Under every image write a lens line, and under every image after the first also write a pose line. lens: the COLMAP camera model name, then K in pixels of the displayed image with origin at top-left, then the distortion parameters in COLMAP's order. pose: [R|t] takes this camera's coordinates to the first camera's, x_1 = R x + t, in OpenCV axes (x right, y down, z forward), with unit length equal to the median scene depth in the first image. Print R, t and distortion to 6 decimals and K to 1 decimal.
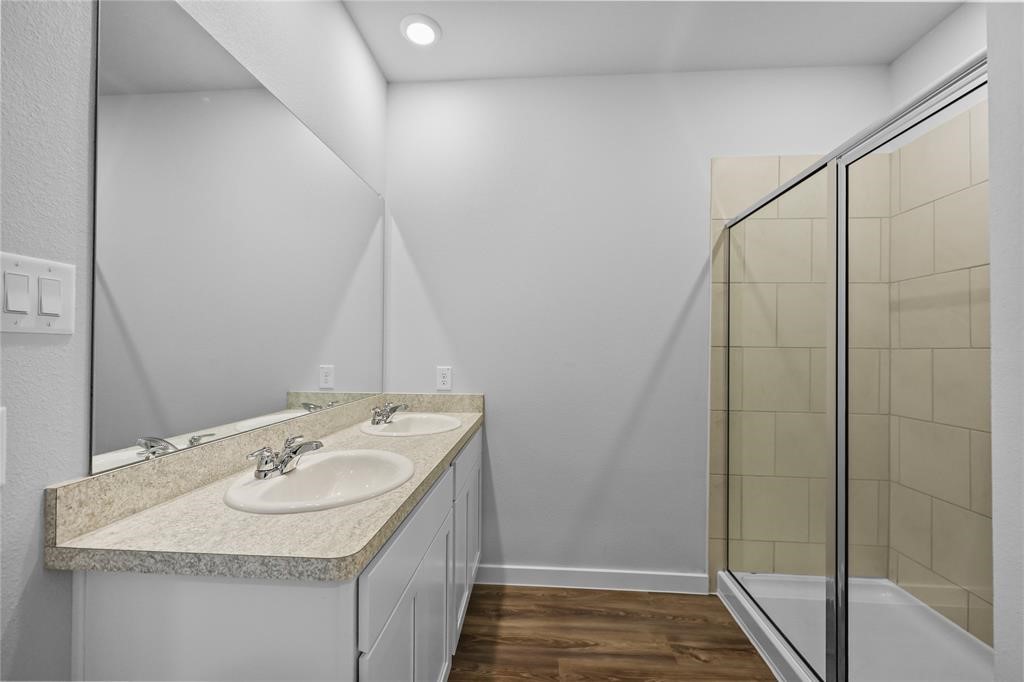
lens RADIAL K [[410.6, 0, 510.0], [0, 410.6, 343.1], [0, 0, 1]] dist [-0.002258, 0.000336]
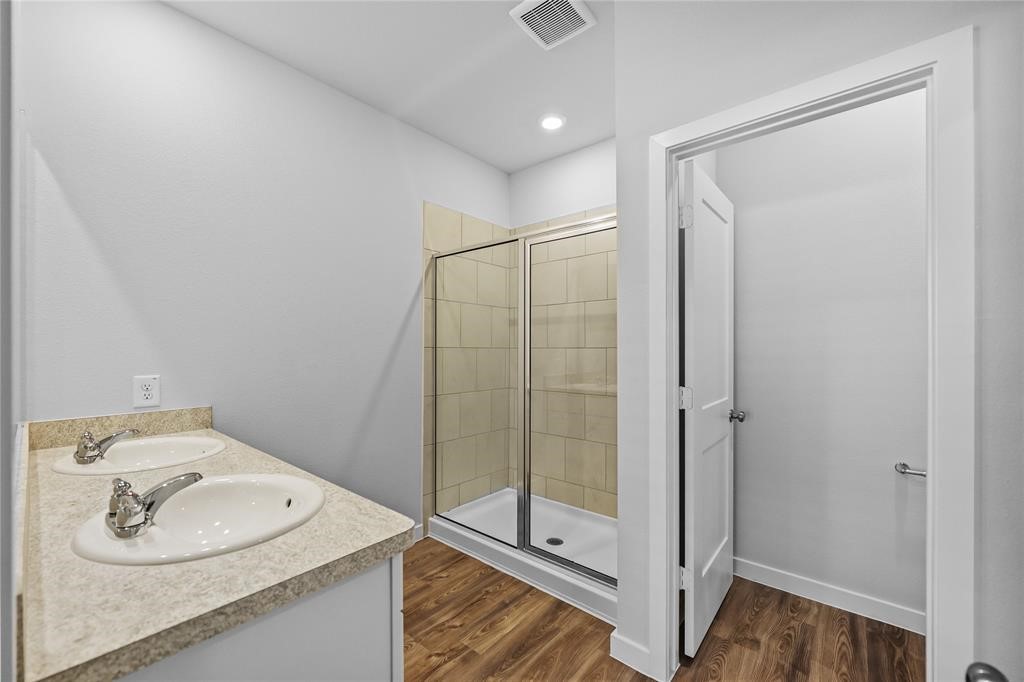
lens RADIAL K [[410.6, 0, 510.0], [0, 410.6, 343.1], [0, 0, 1]] dist [-0.002258, 0.000336]
pose [[0.594971, 0.002662, 0.803743, -0.451860], [-0.008713, 0.999957, 0.003138, -0.013471], [-0.803700, -0.008870, 0.594969, 0.013884]]
